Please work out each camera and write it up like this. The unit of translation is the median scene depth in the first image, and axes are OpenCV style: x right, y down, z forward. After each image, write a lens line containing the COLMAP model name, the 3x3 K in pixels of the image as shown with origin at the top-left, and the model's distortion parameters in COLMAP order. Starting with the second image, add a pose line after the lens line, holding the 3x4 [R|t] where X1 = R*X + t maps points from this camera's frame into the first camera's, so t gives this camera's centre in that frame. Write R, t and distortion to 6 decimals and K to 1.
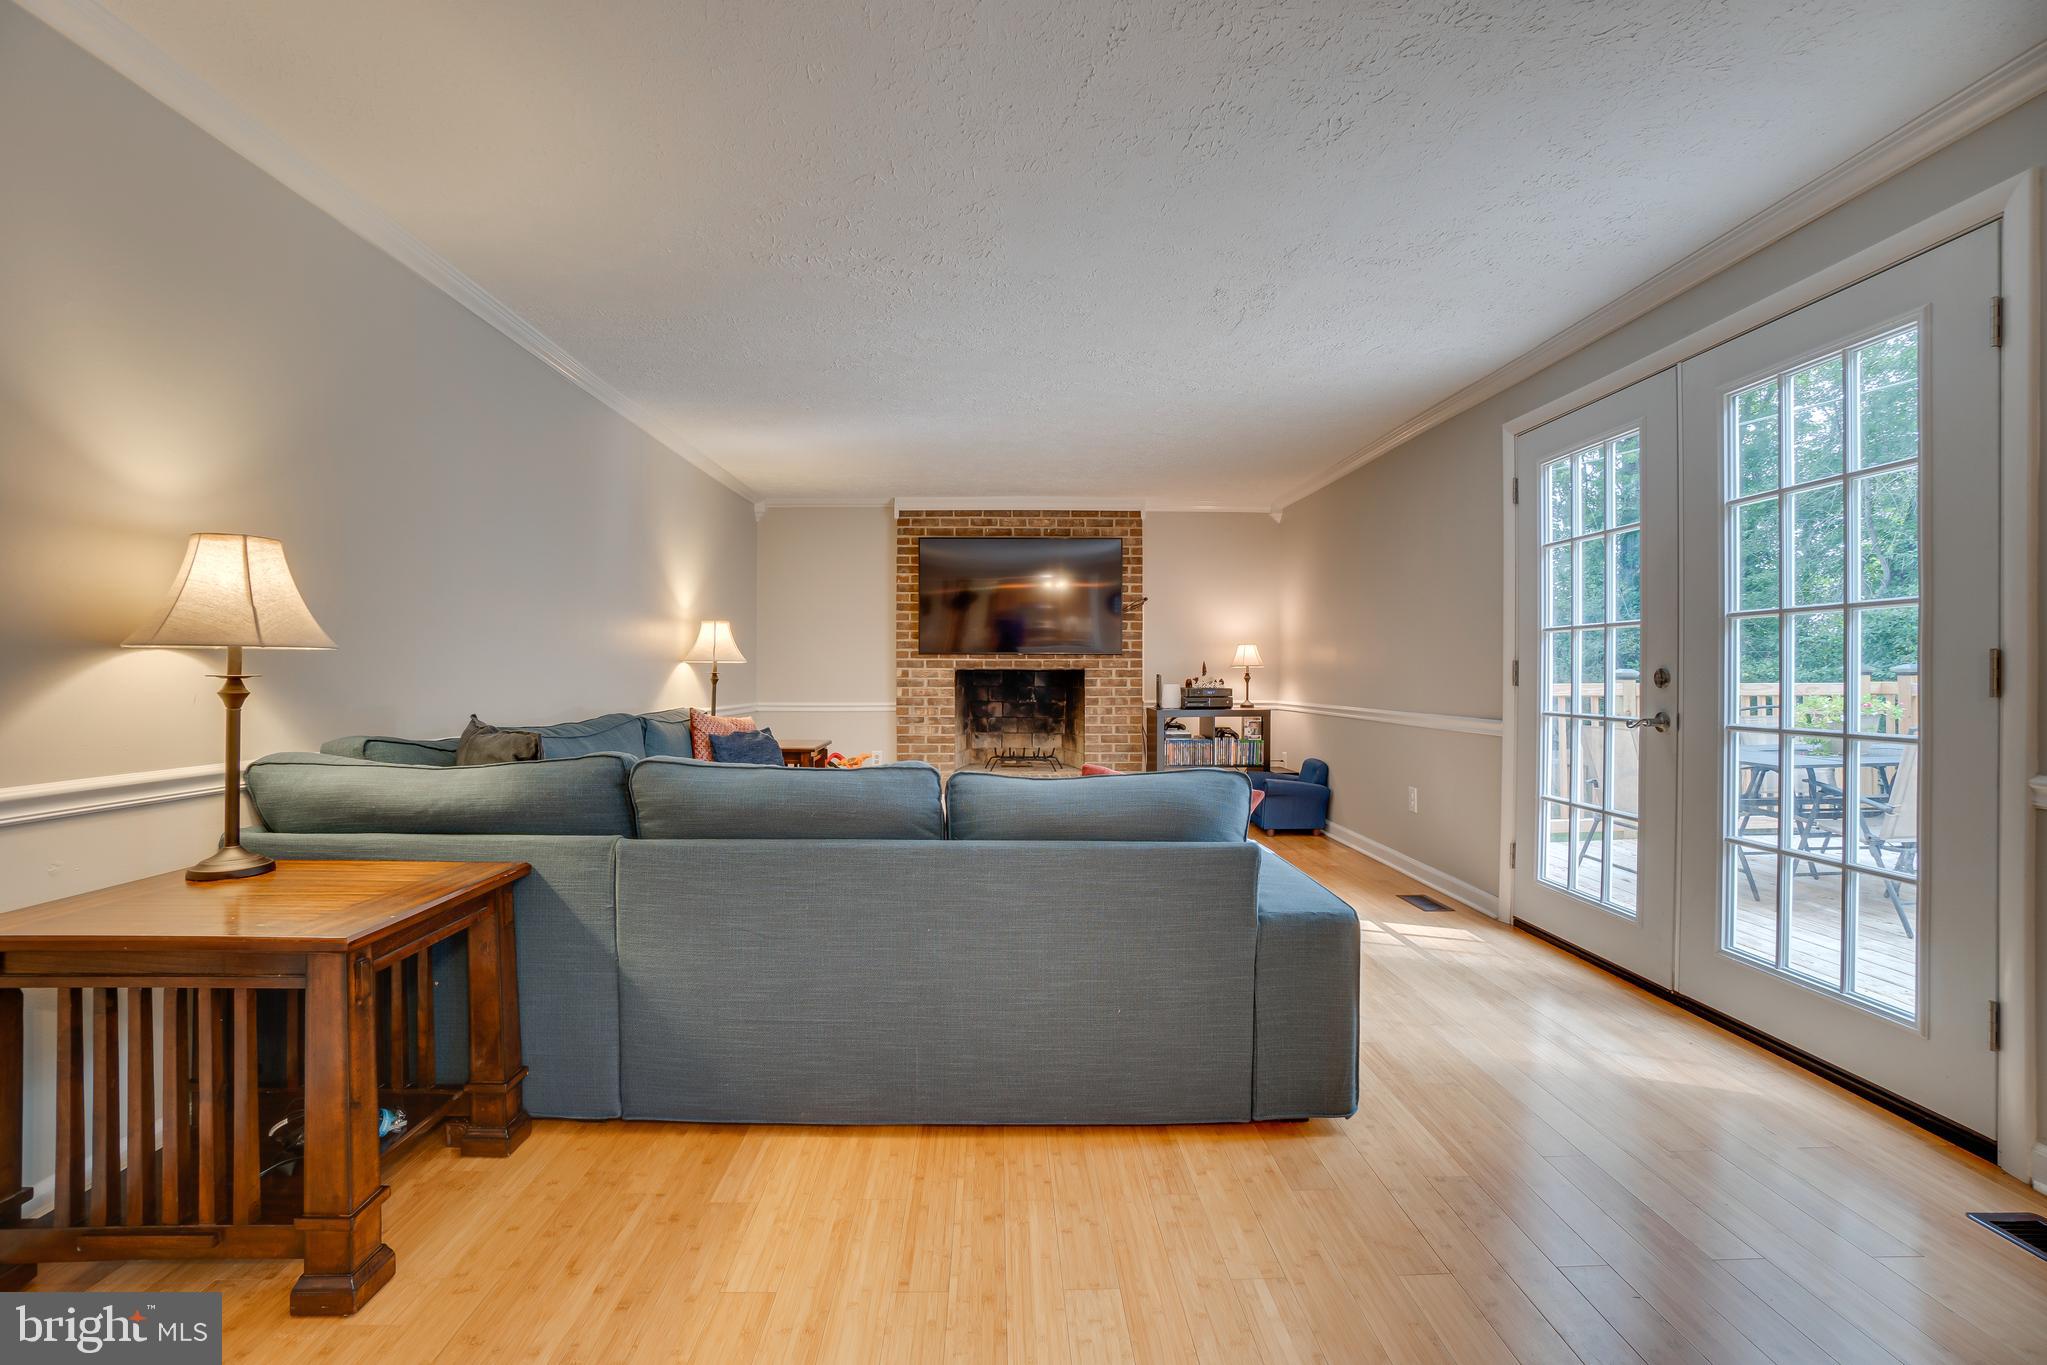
lens RADIAL K [[922.3, 0, 1020.6], [0, 922.3, 668.2], [0, 0, 1]] dist [-0.047423, 0.010867]
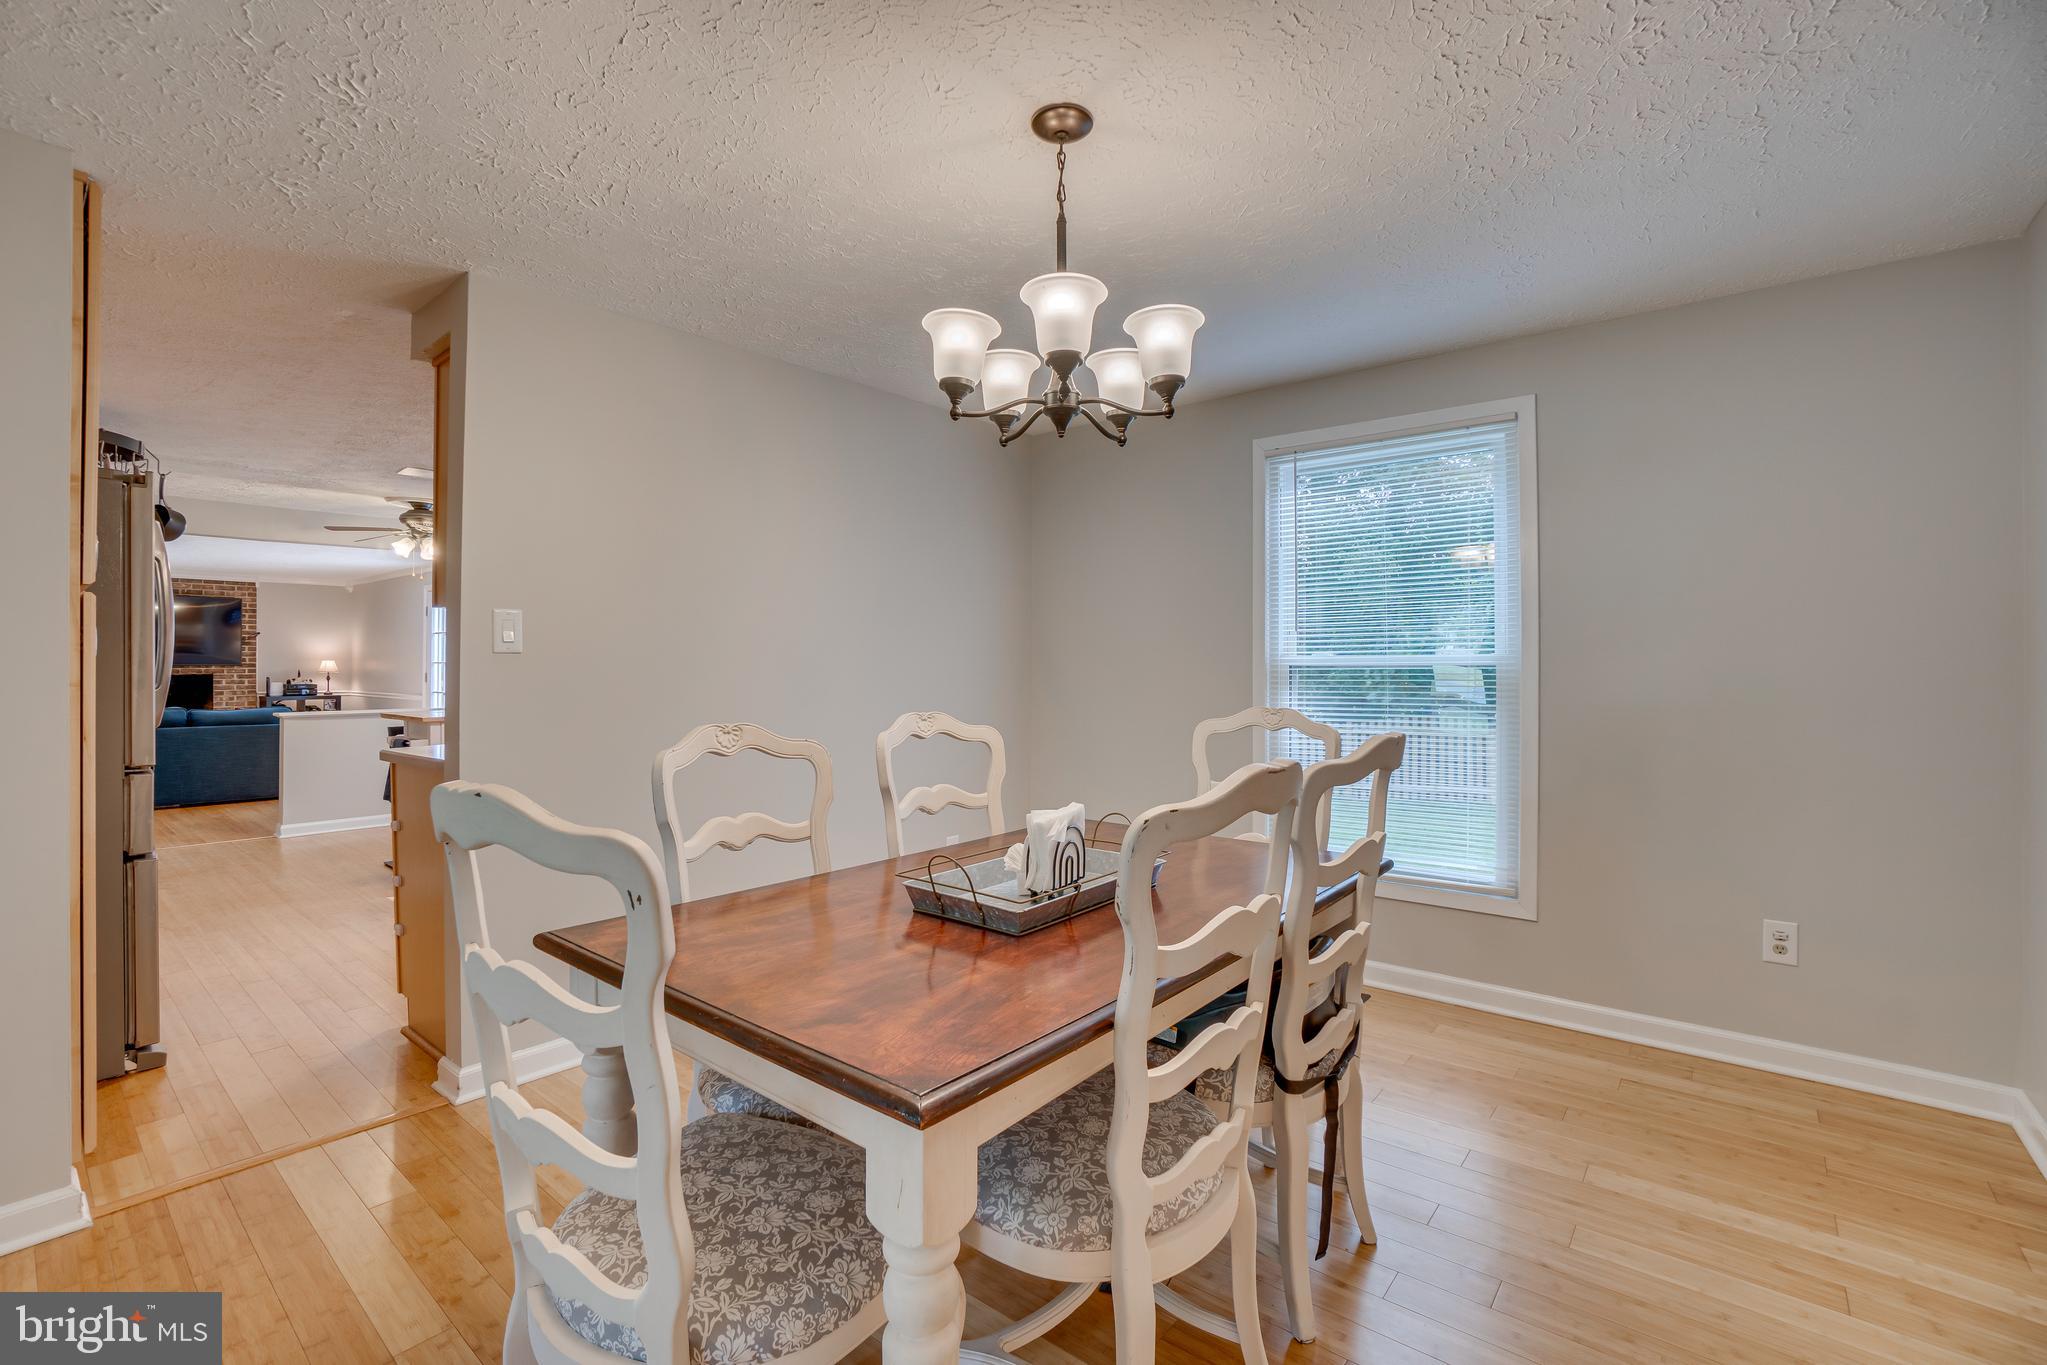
lens RADIAL K [[922.3, 0, 1045.7], [0, 922.3, 662.6], [0, 0, 1]] dist [-0.047423, 0.010867]
pose [[0.655537, 0.001161, 0.755163, -0.164518], [-0.003945, 0.999990, 0.001887, -0.029059], [-0.755153, -0.004216, 0.655535, -1.221508]]
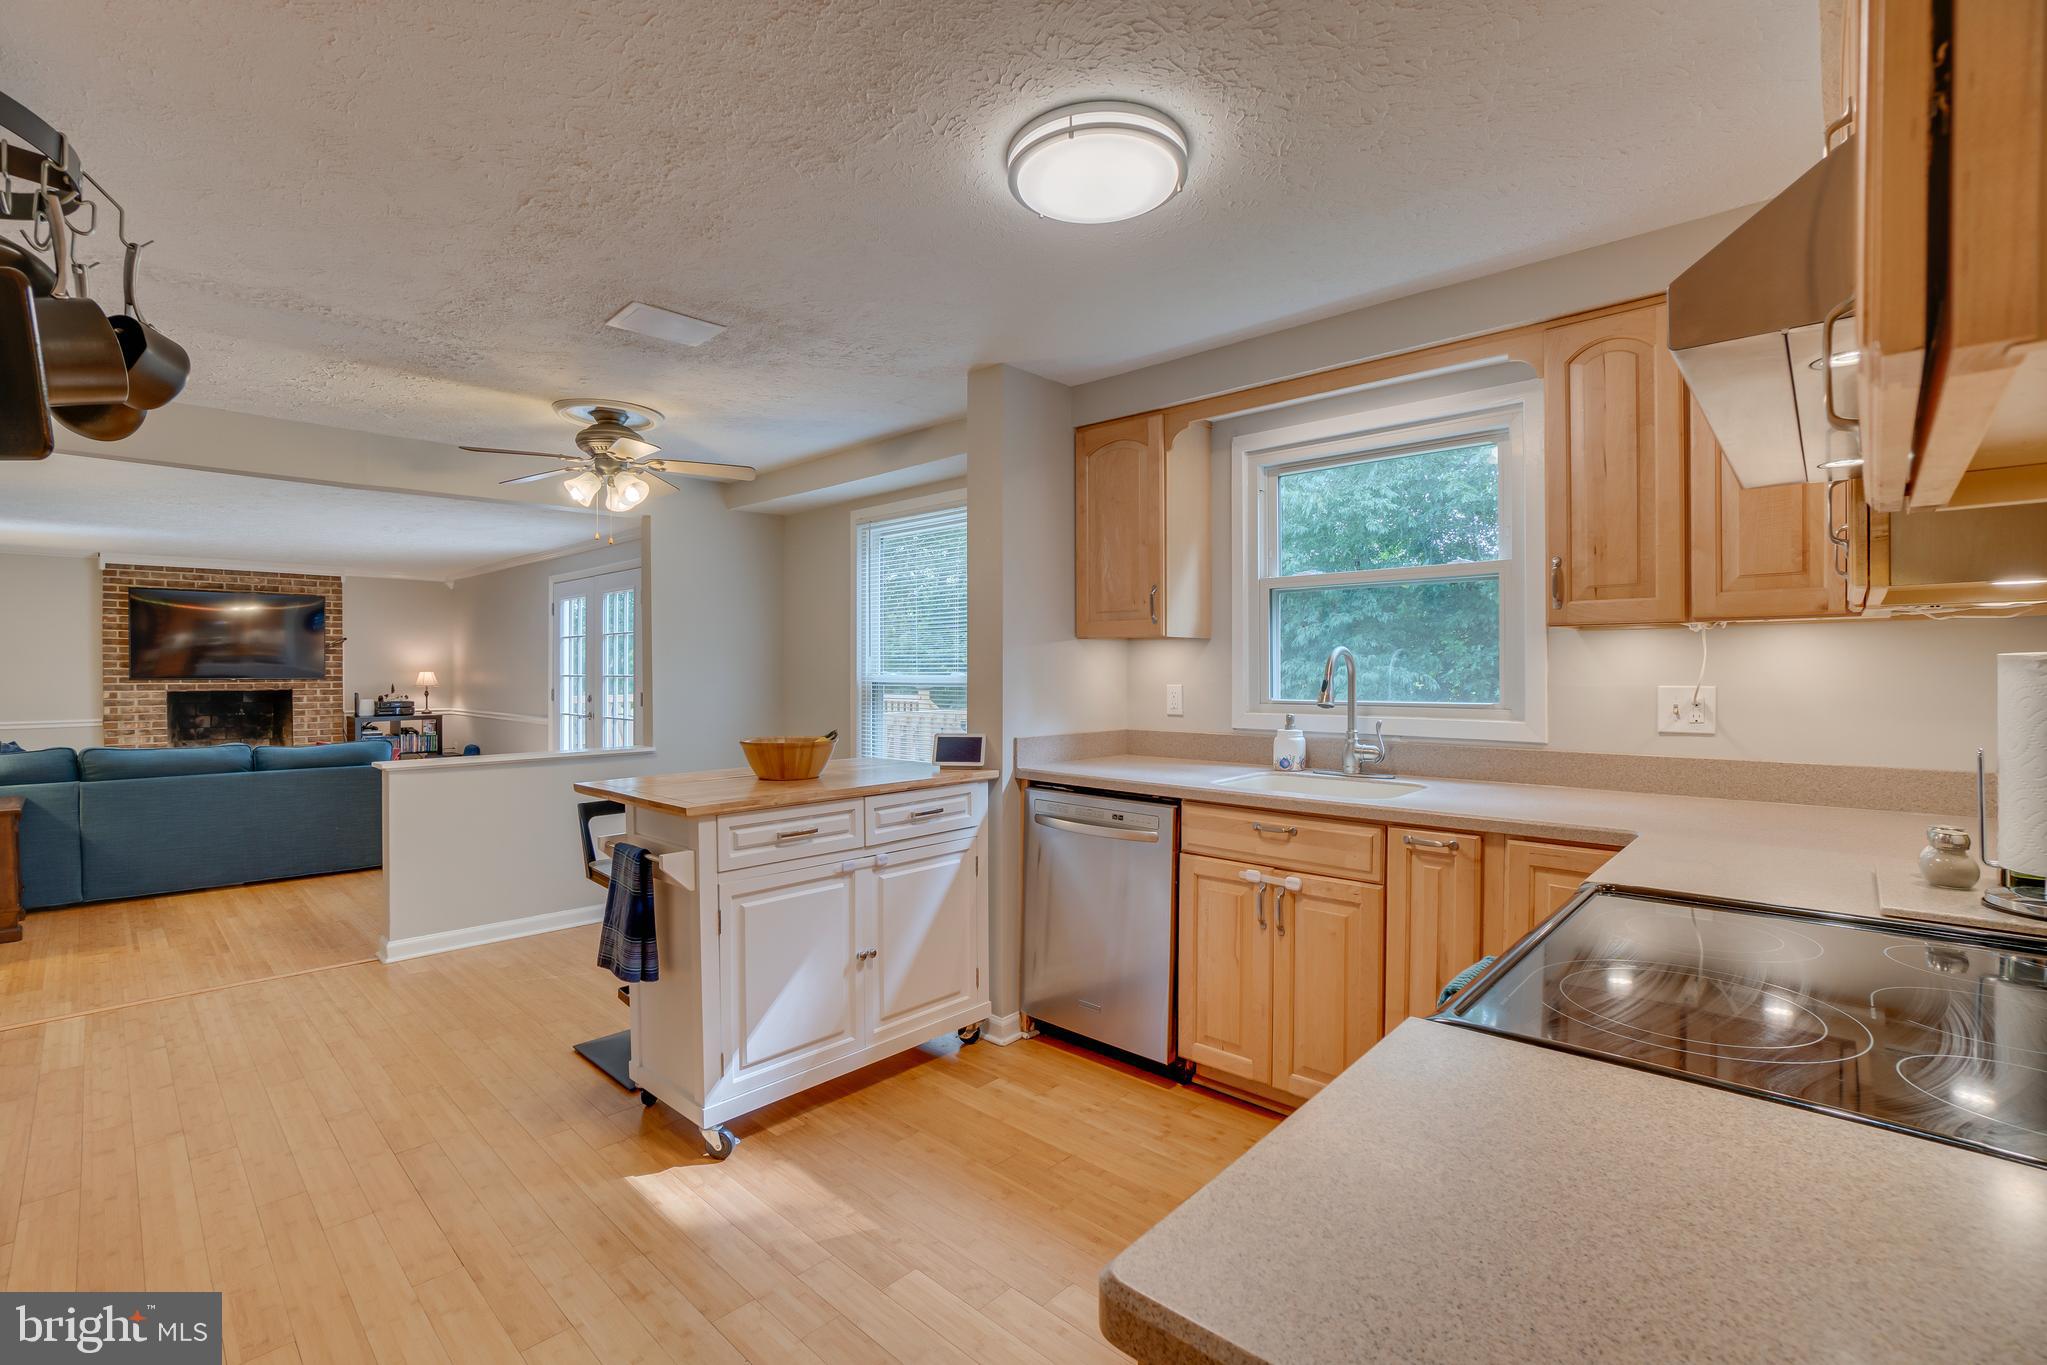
lens RADIAL K [[922.3, 0, 1030.8], [0, 922.3, 676.4], [0, 0, 1]] dist [-0.047423, 0.010867]
pose [[0.705982, -0.008892, 0.708174, -0.100162], [-0.000144, 0.999919, 0.012699, -0.035703], [-0.708230, -0.009067, 0.705923, -0.720071]]
